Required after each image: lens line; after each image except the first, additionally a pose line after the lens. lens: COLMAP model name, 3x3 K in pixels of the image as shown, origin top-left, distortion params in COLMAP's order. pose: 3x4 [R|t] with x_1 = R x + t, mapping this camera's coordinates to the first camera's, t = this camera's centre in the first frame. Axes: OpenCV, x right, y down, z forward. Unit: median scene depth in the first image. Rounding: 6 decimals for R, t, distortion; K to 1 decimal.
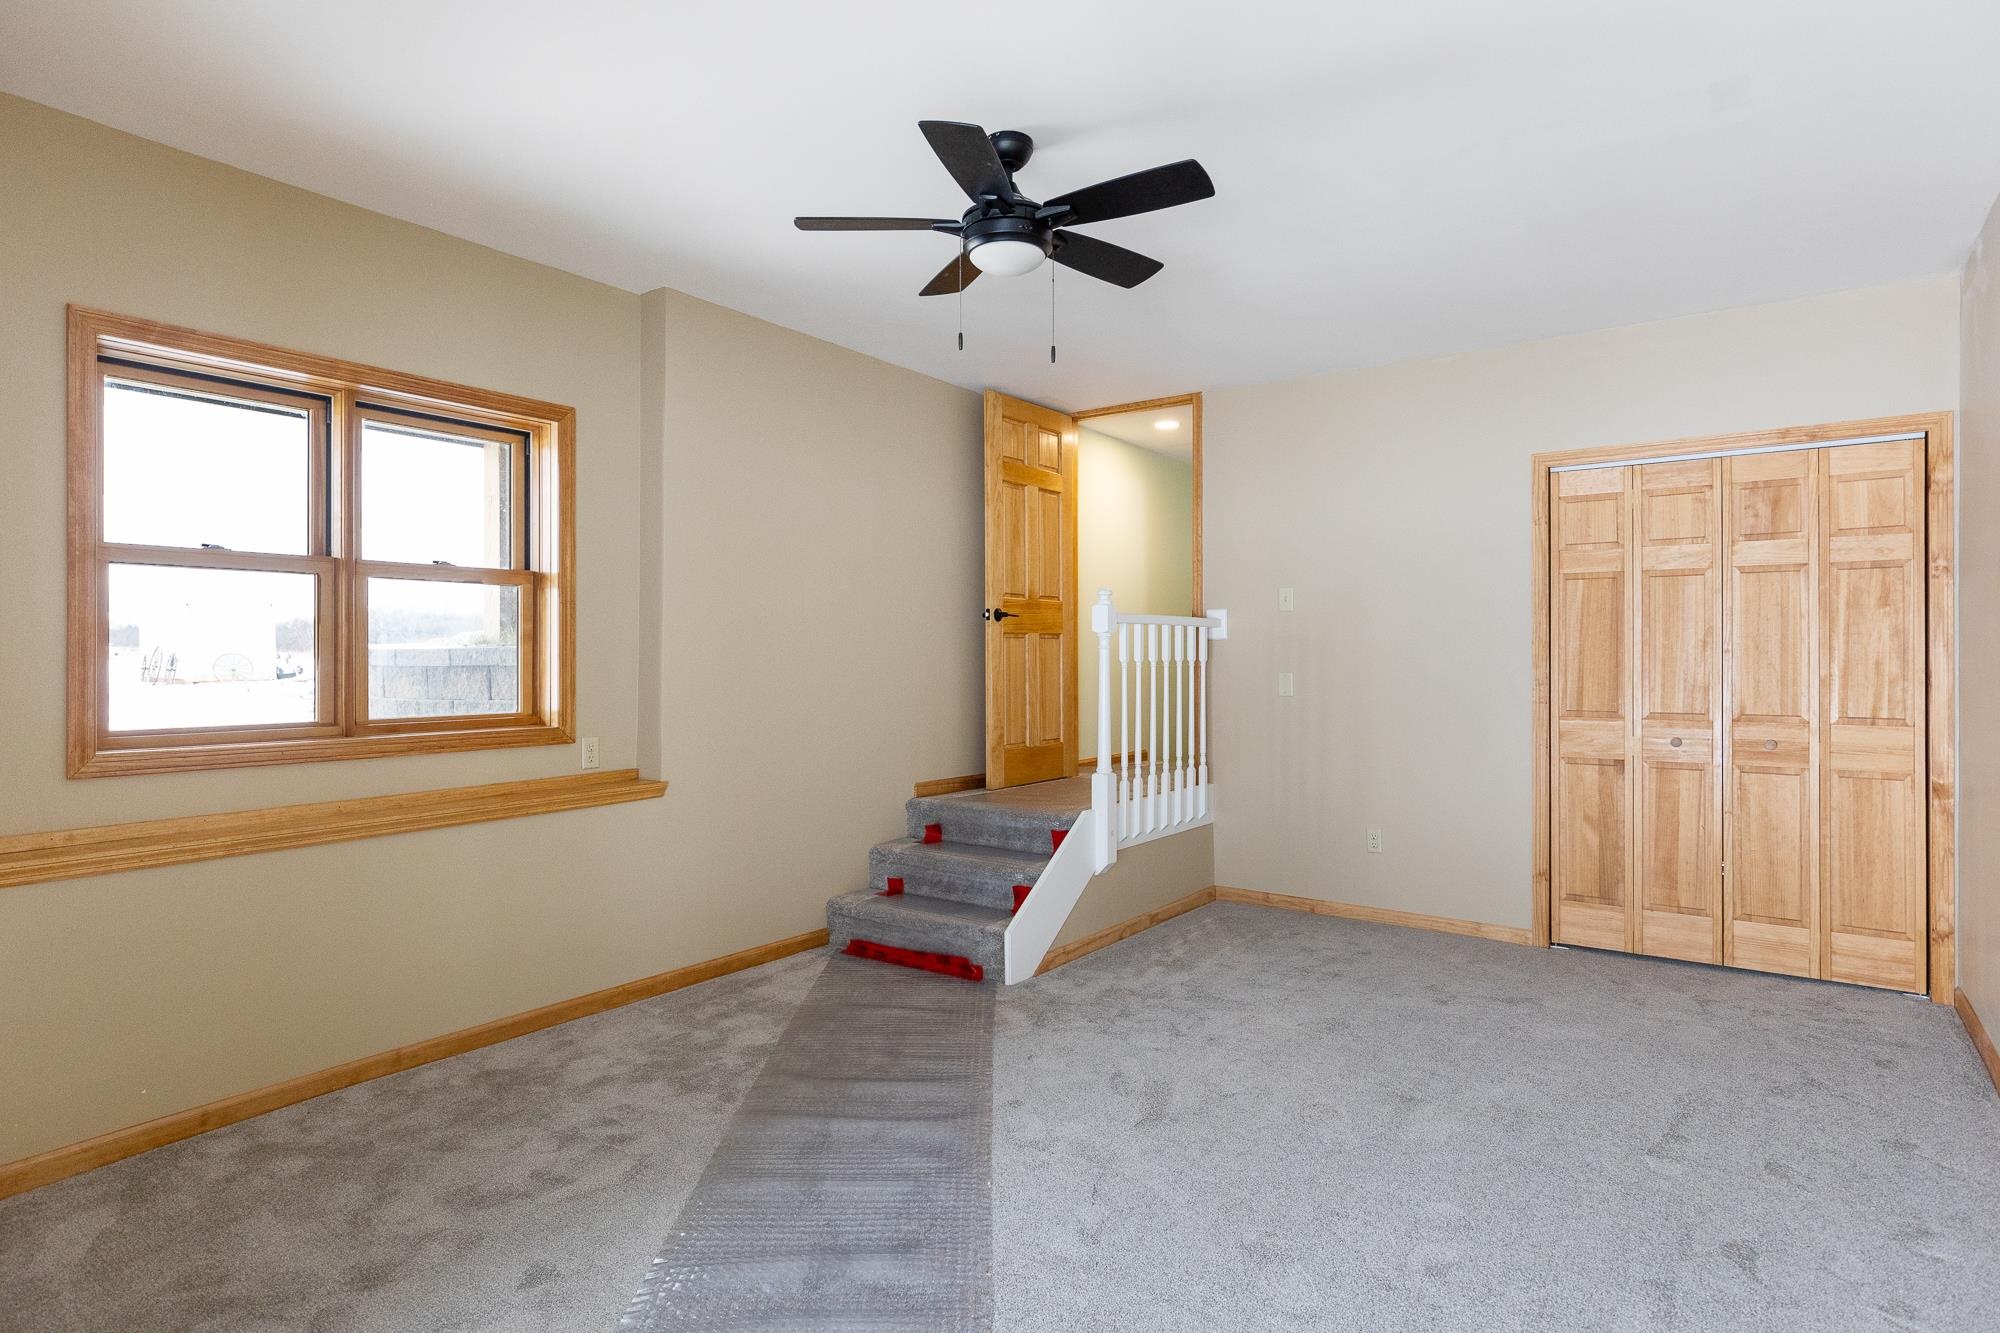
lens RADIAL K [[1128.6, 0, 994.3], [0, 1128.6, 657.2], [0, 0, 1]] dist [0.007622, -0.000345]
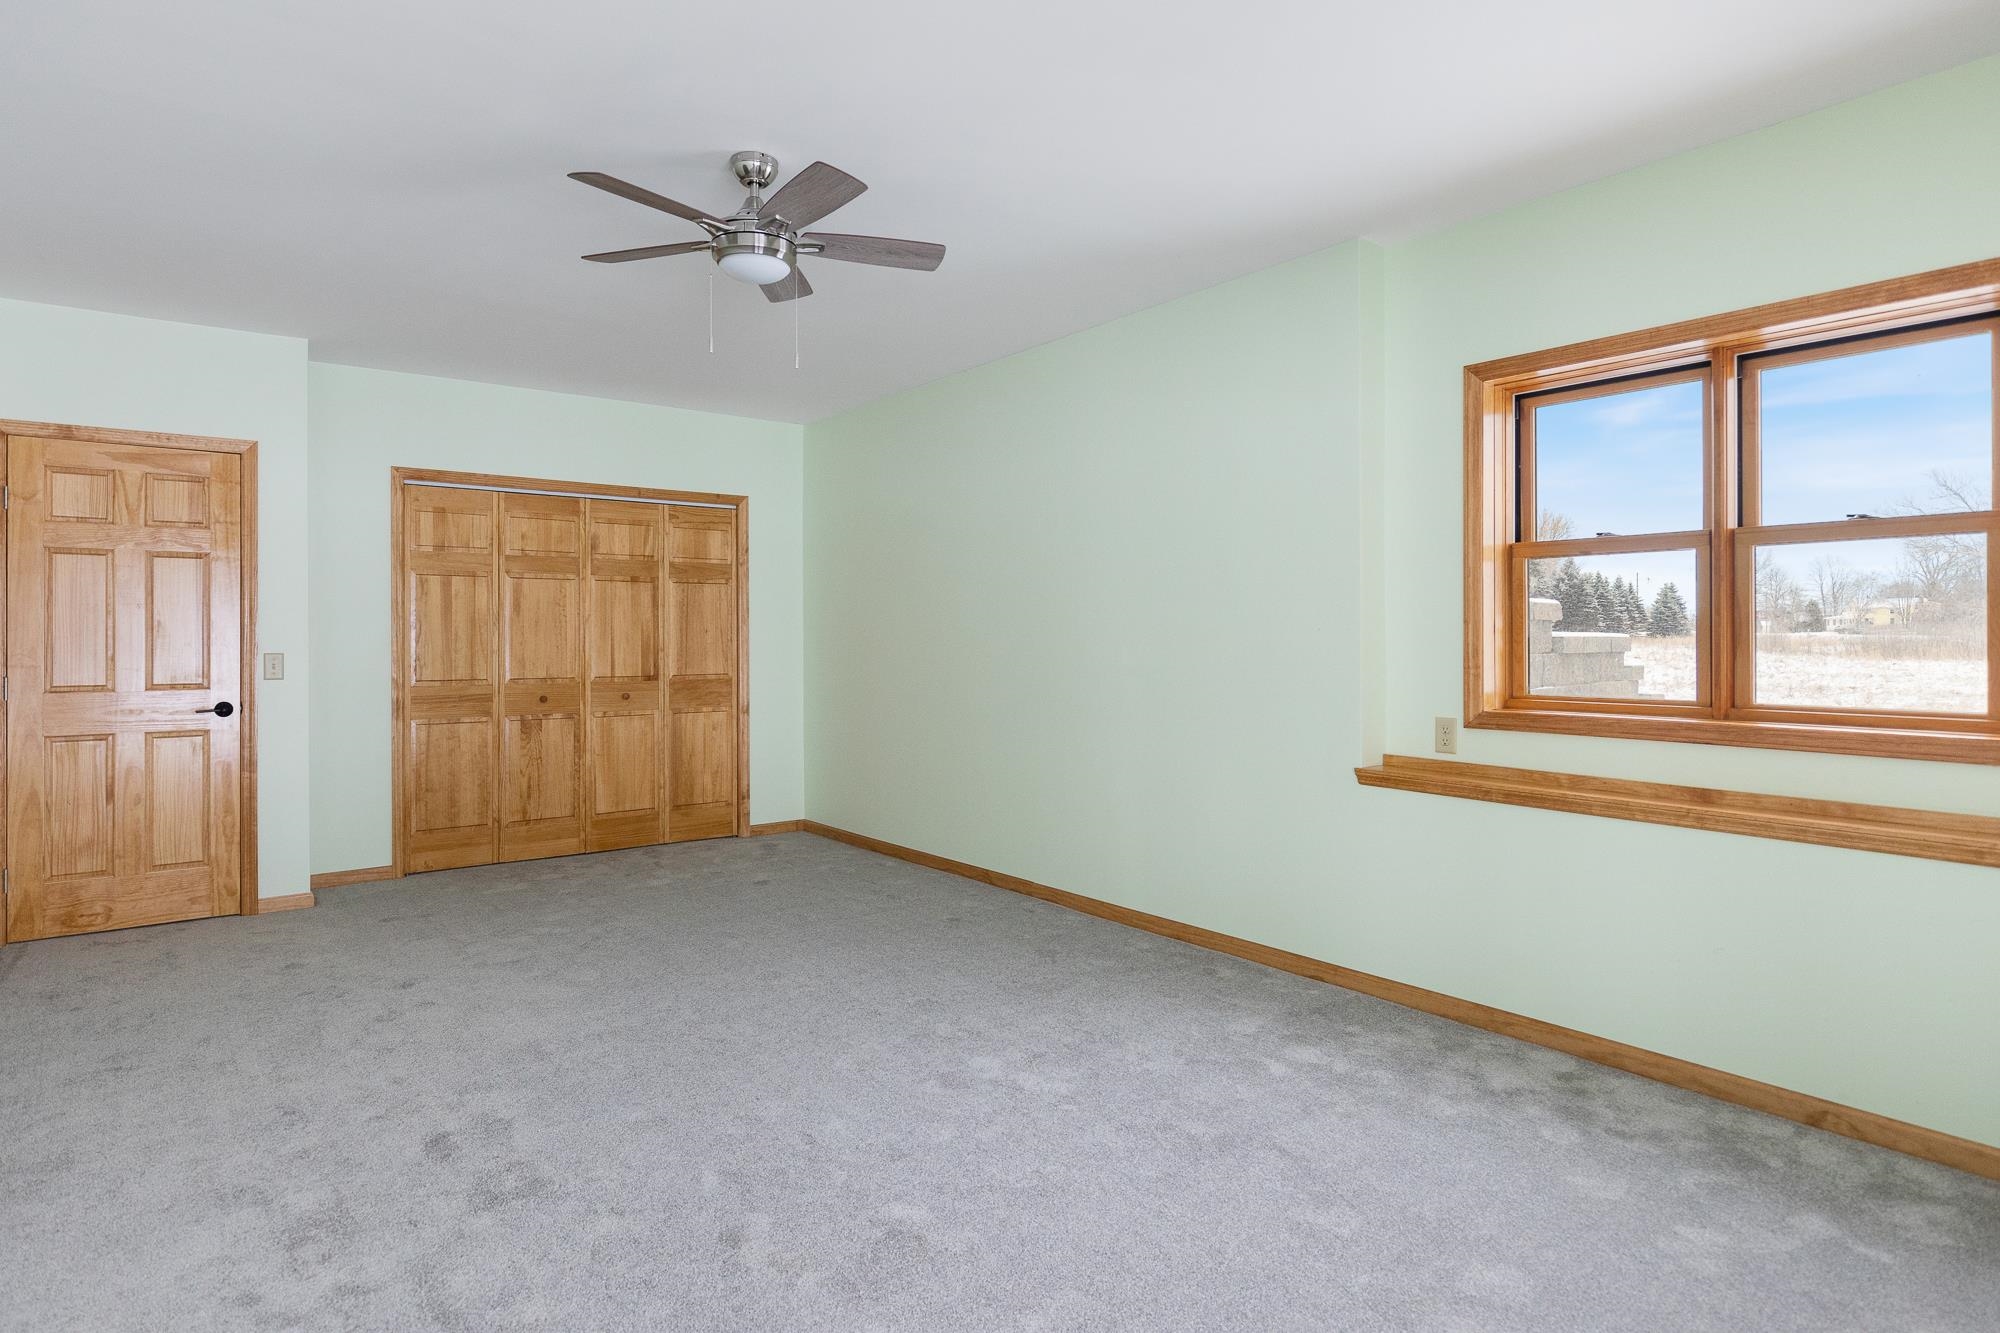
lens RADIAL K [[1128.6, 0, 994.3], [0, 1128.6, 657.2], [0, 0, 1]] dist [0.007622, -0.000345]
pose [[-0.314879, 0.018058, -0.948960, 0.493198], [0.003359, 0.999834, 0.017912, -0.000008], [0.949126, 0.002453, -0.314887, 0.706272]]
